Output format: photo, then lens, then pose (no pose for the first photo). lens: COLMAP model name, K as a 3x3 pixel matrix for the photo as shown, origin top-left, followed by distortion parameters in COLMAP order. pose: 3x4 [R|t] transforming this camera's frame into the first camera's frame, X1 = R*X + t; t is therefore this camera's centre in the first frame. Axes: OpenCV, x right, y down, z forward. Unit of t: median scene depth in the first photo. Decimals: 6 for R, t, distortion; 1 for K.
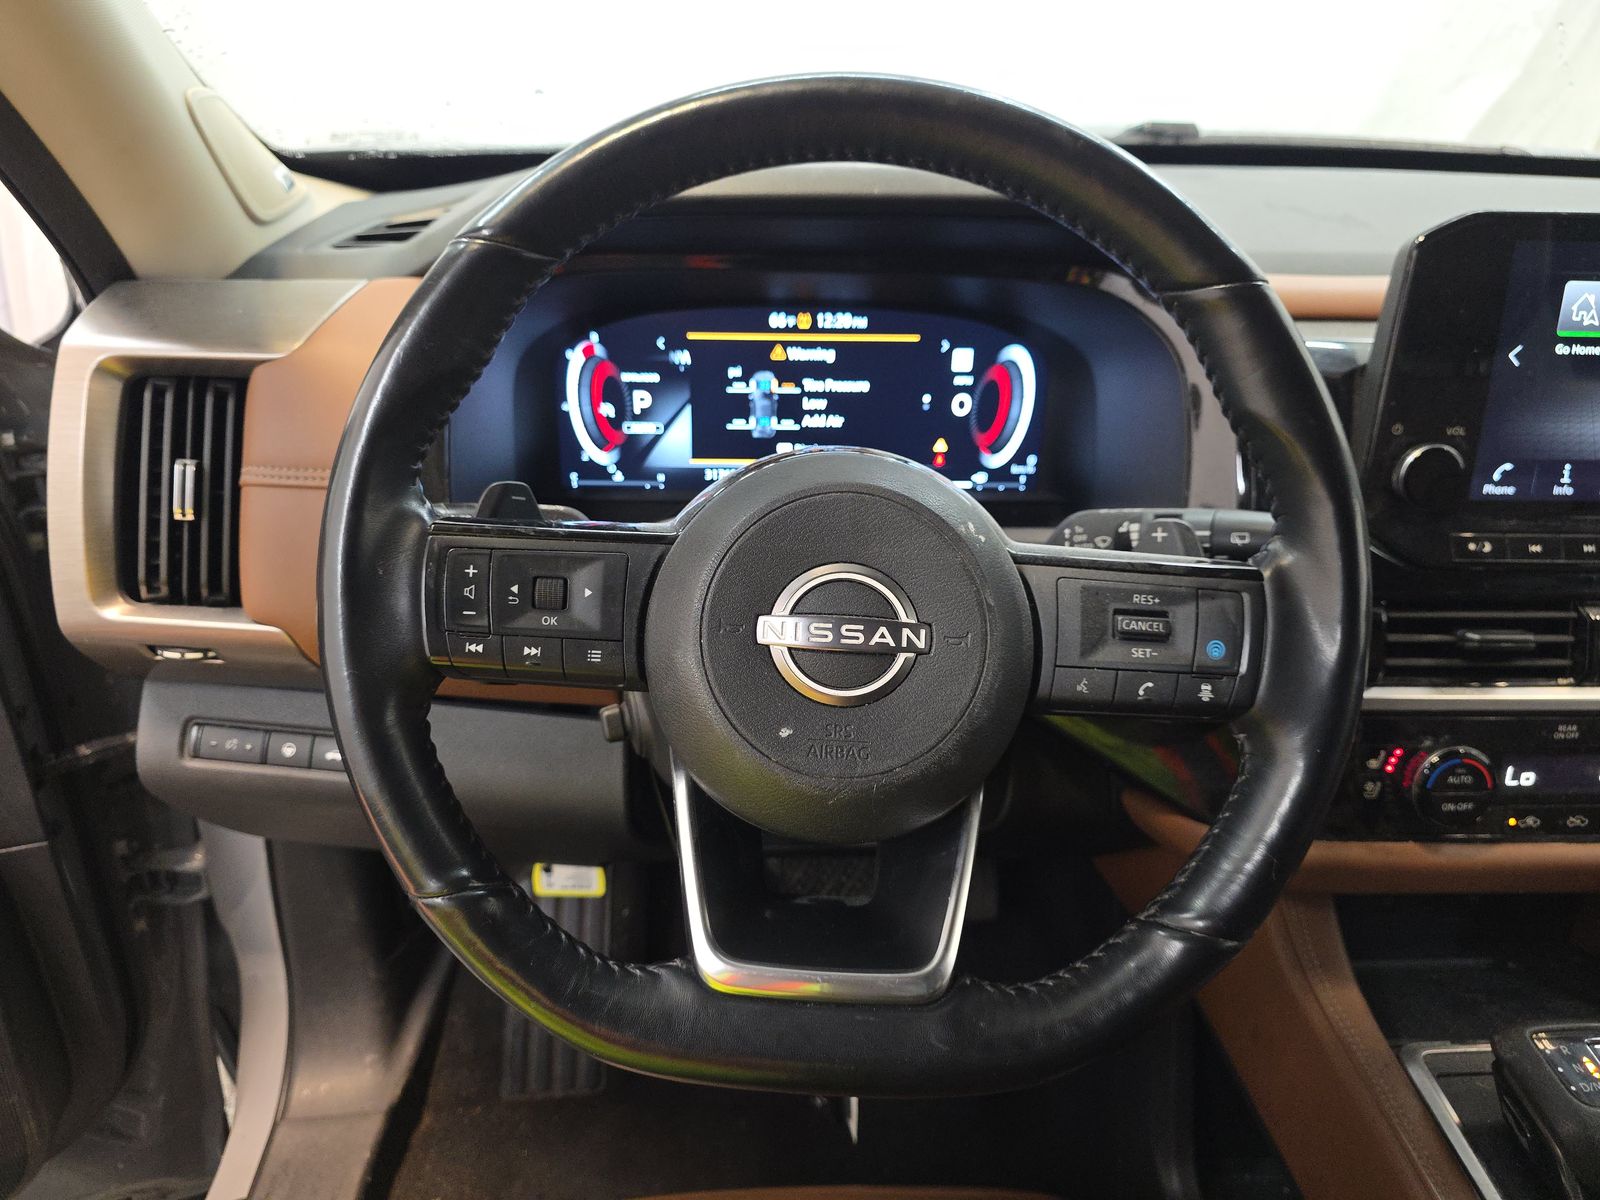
lens RADIAL K [[1061.1, 0, 796.5], [0, 1061.1, 605.1], [0, 0, 1]] dist [-0.000339, -0.038620]
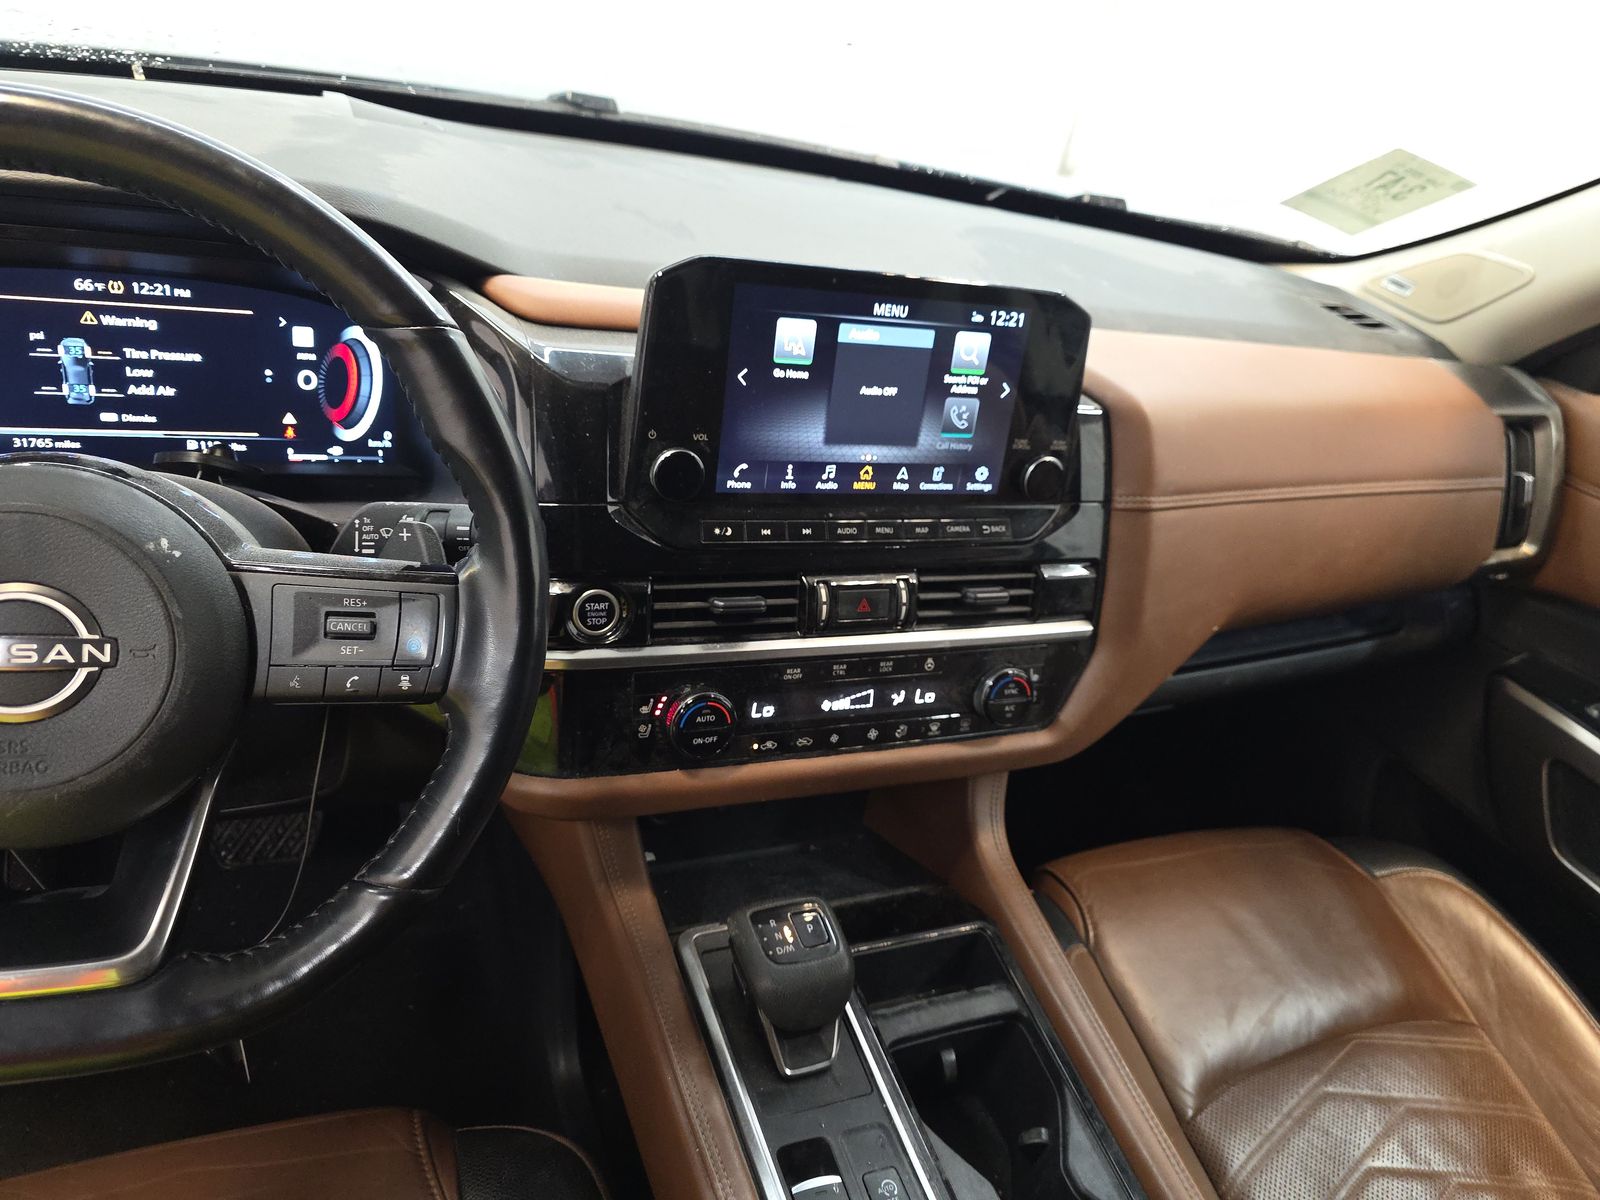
lens RADIAL K [[1035.5, 0, 800.0], [0, 1035.5, 600.0], [0, 0, 1]] dist [0.022937, -0.037780]
pose [[0.919829, -0.037622, 0.390511, 0.199508], [0.006632, 0.996740, 0.080403, -0.056559], [-0.392263, -0.071367, 0.917080, -0.125251]]
